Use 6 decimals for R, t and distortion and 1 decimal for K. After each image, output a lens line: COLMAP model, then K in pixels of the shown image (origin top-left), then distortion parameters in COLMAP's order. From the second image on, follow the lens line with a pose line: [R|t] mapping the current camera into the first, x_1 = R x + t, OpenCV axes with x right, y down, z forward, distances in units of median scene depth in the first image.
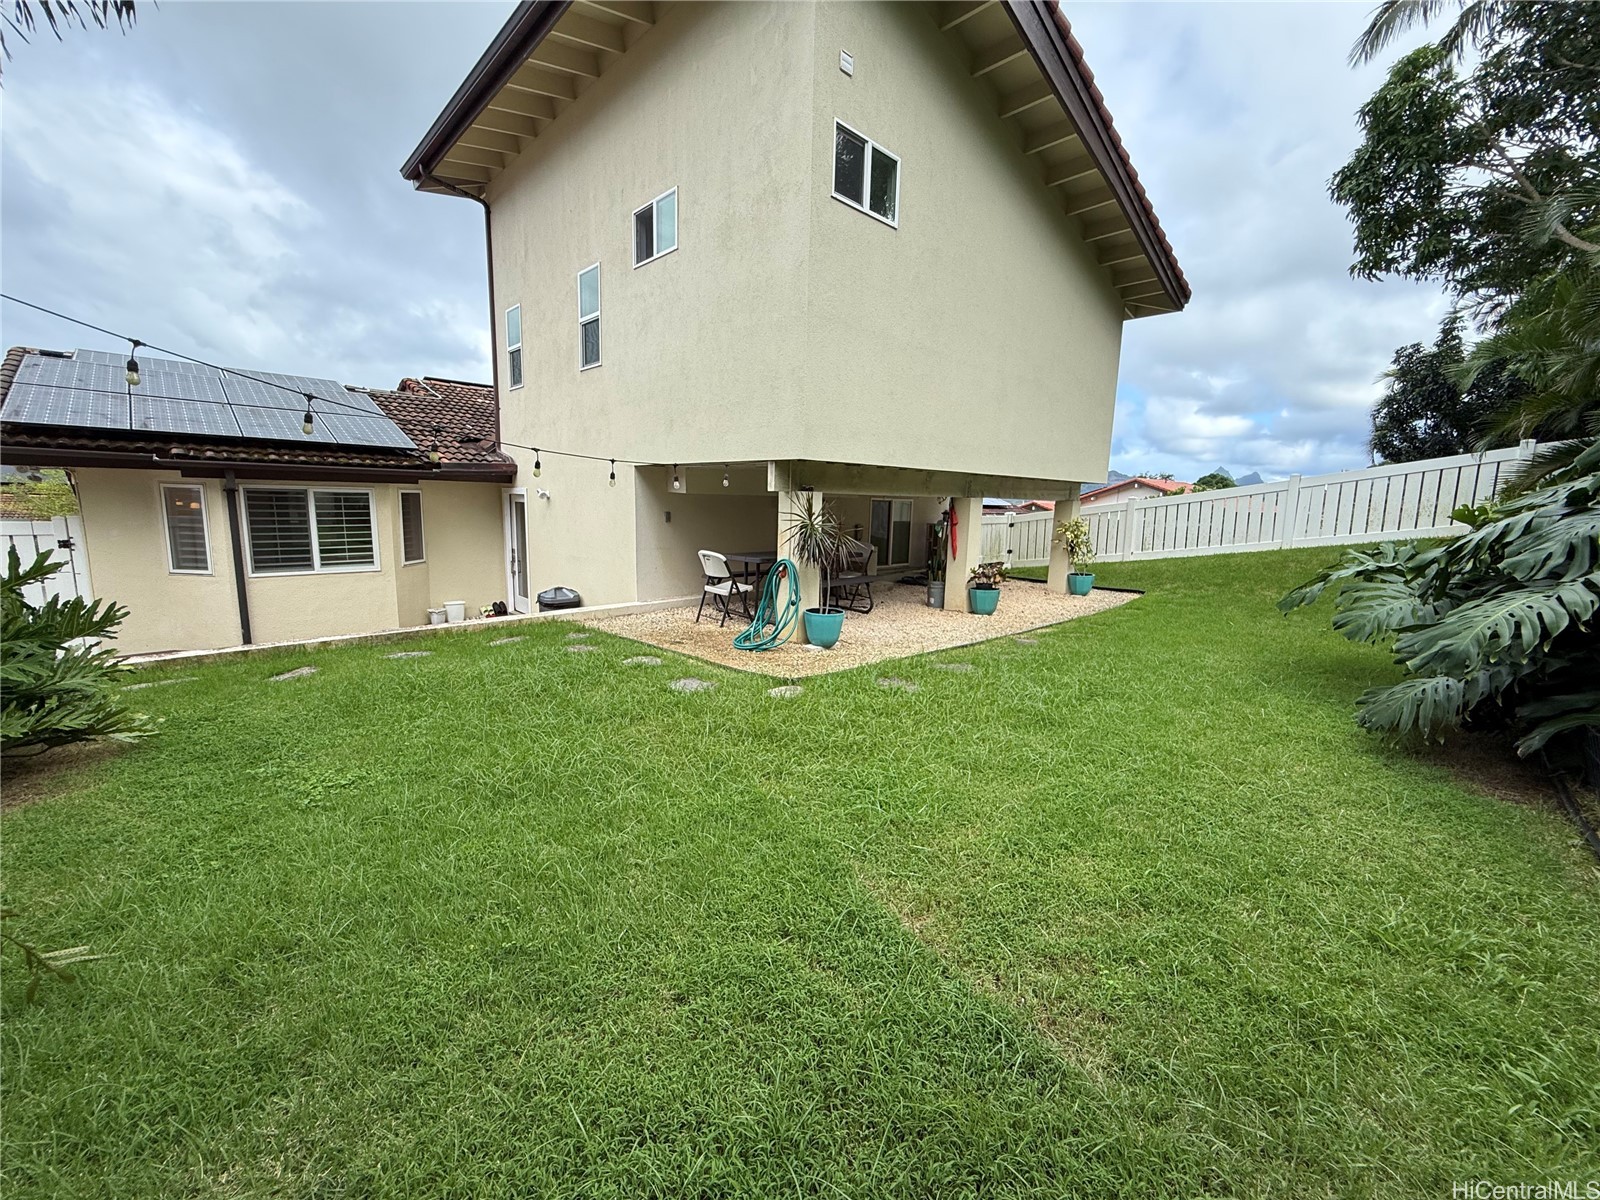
lens RADIAL K [[637.3, 0, 800.7], [0, 637.3, 598.3], [0, 0, 1]] dist [-0.000081, -0.000798]
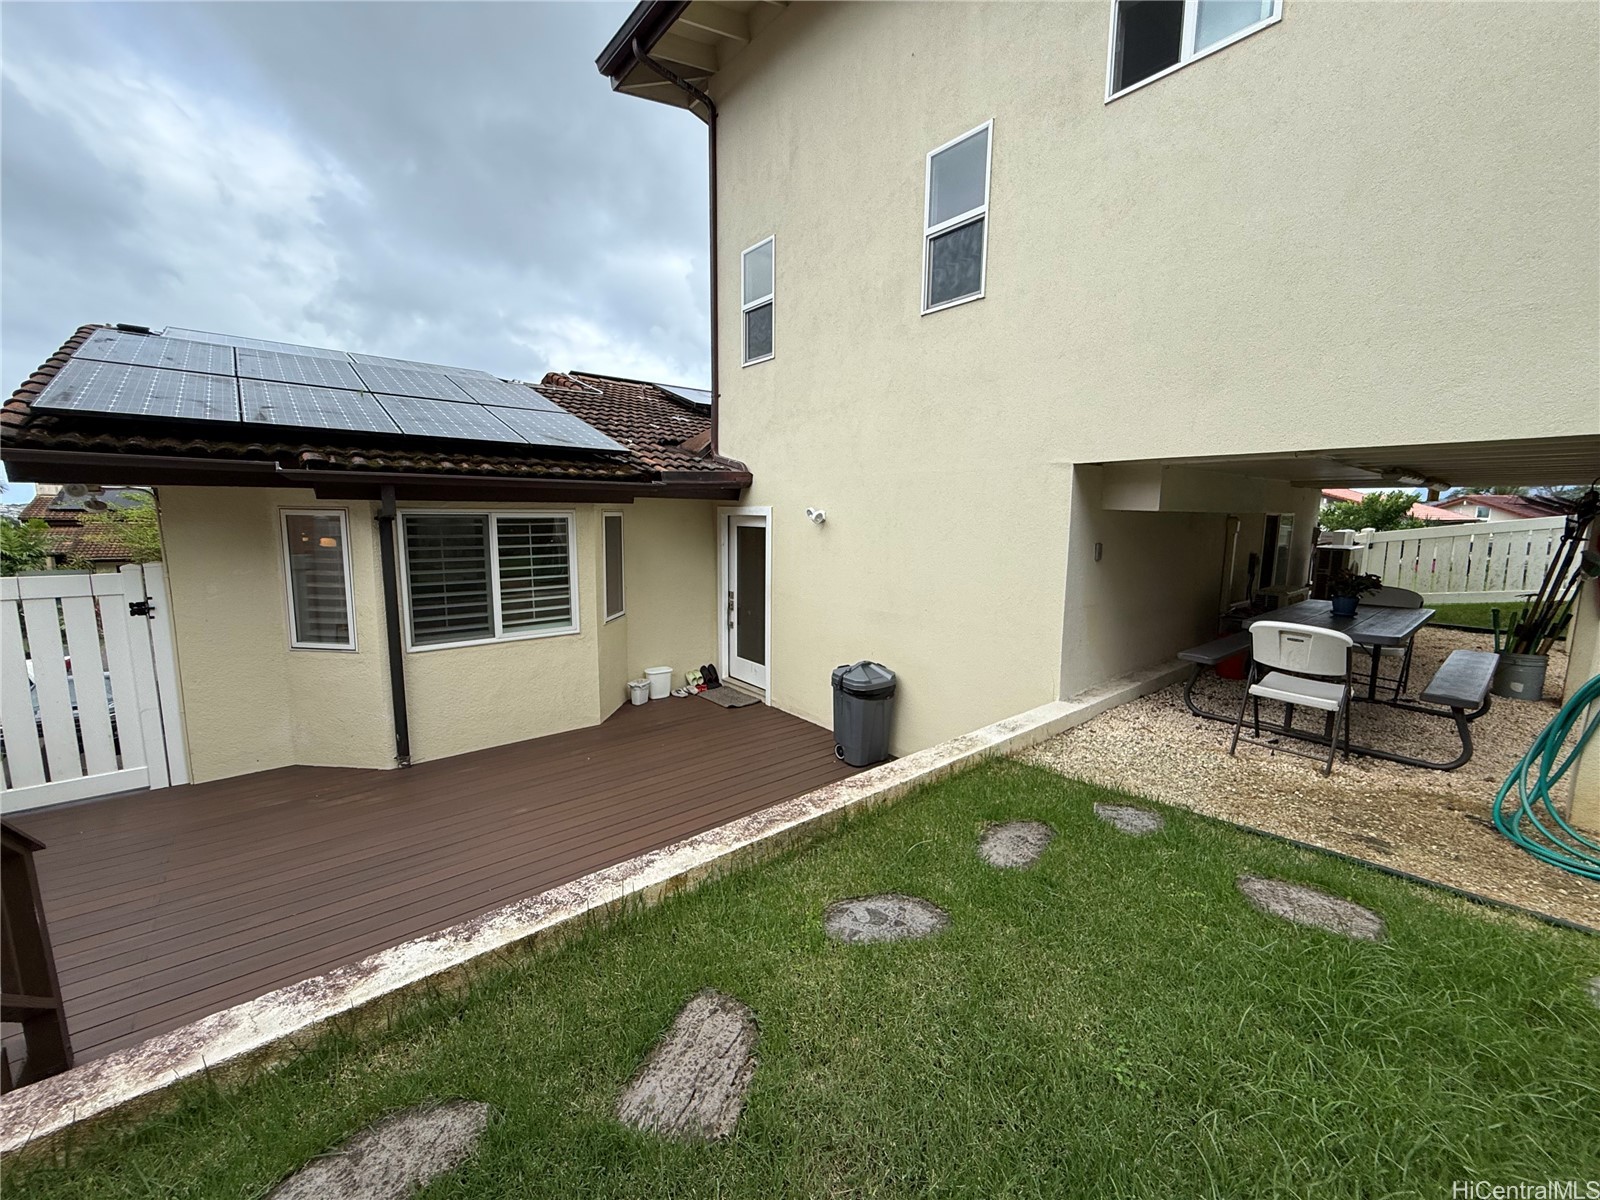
lens RADIAL K [[637.3, 0, 800.2], [0, 637.3, 597.7], [0, 0, 1]] dist [-0.000081, -0.000798]
pose [[0.997231, -0.006796, -0.074054, -0.414383], [0.005212, 0.999754, -0.021557, -0.070796], [0.074183, 0.021112, 0.997021, 0.379742]]
